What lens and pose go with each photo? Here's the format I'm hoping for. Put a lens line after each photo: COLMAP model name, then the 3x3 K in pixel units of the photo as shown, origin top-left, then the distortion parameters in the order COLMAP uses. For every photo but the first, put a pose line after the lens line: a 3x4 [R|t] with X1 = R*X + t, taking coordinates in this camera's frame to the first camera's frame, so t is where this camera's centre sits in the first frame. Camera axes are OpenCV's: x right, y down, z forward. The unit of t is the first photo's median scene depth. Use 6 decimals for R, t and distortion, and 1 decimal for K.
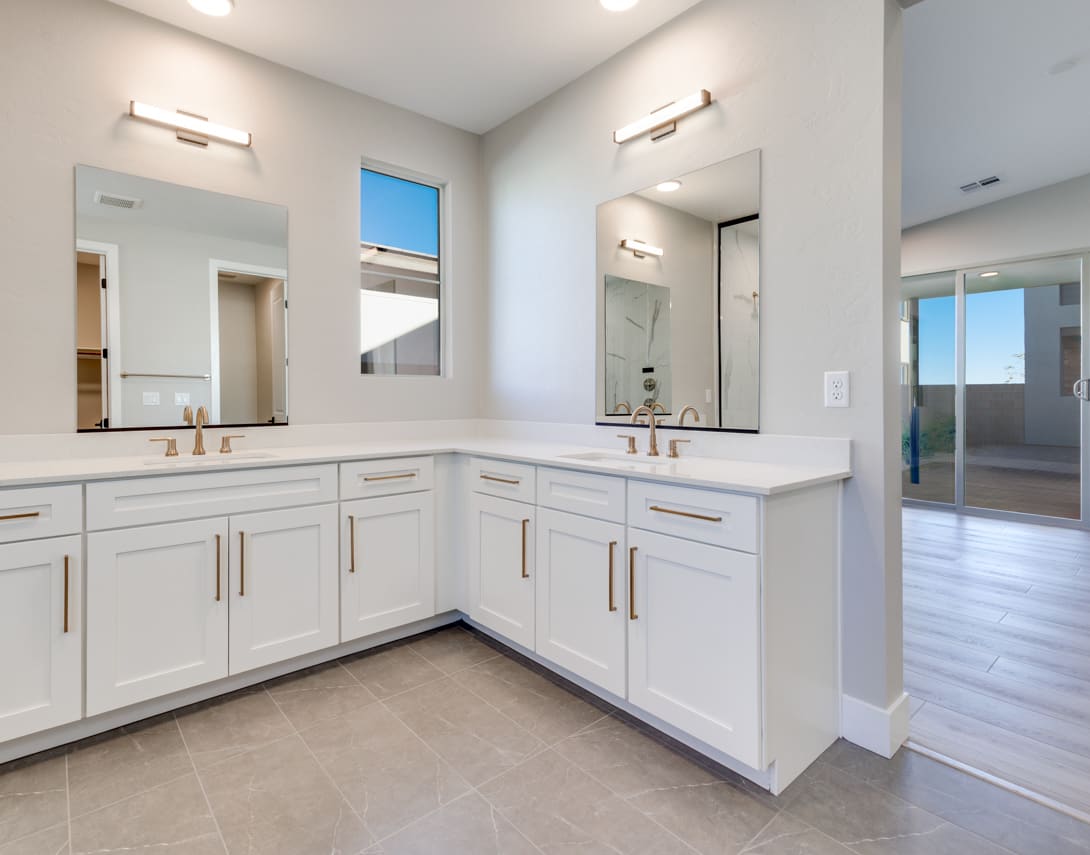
lens RADIAL K [[497.2, 0, 544.7], [0, 497.2, 396.7], [0, 0, 1]] dist [0.012711, 0.000127]
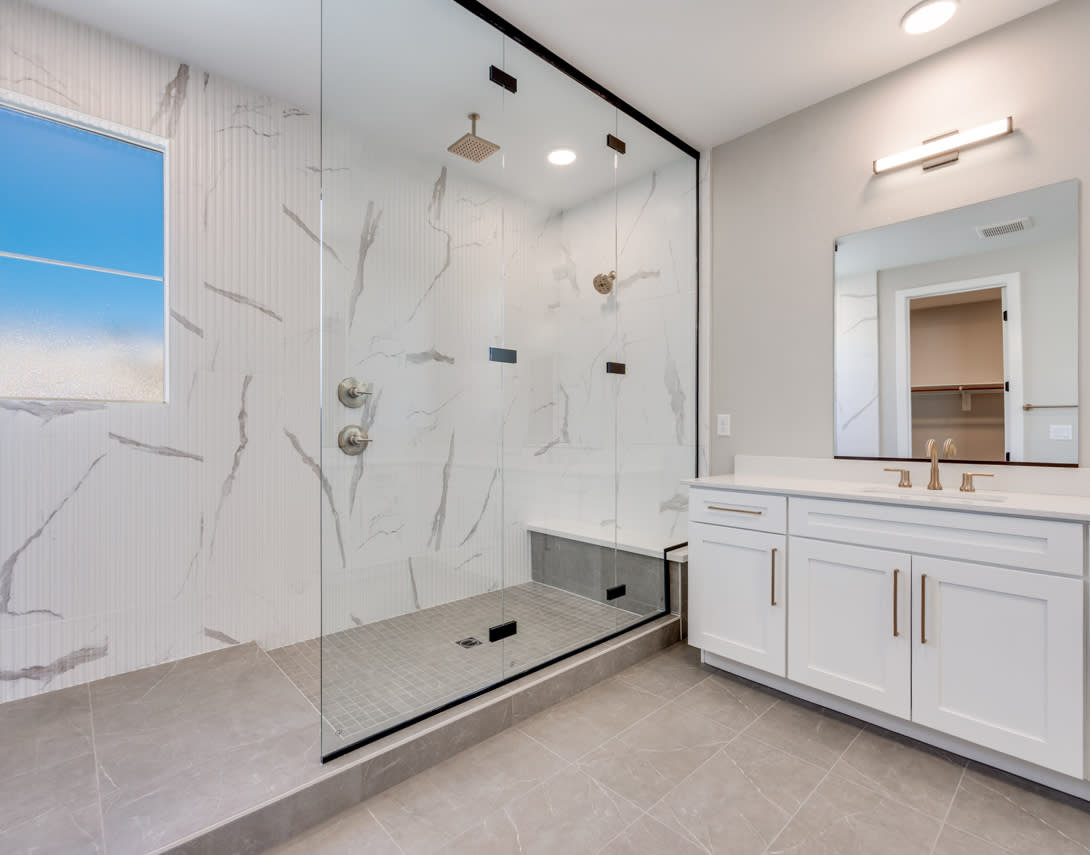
lens RADIAL K [[522.2, 0, 570.5], [0, 522.2, 431.2], [0, 0, 1]] dist [-0.002642, 0.000142]
pose [[0.121485, 0.003117, -0.992588, 0.232741], [-0.001969, 0.999994, 0.002899, 0.002020], [0.992591, 0.001602, 0.121491, 0.197115]]
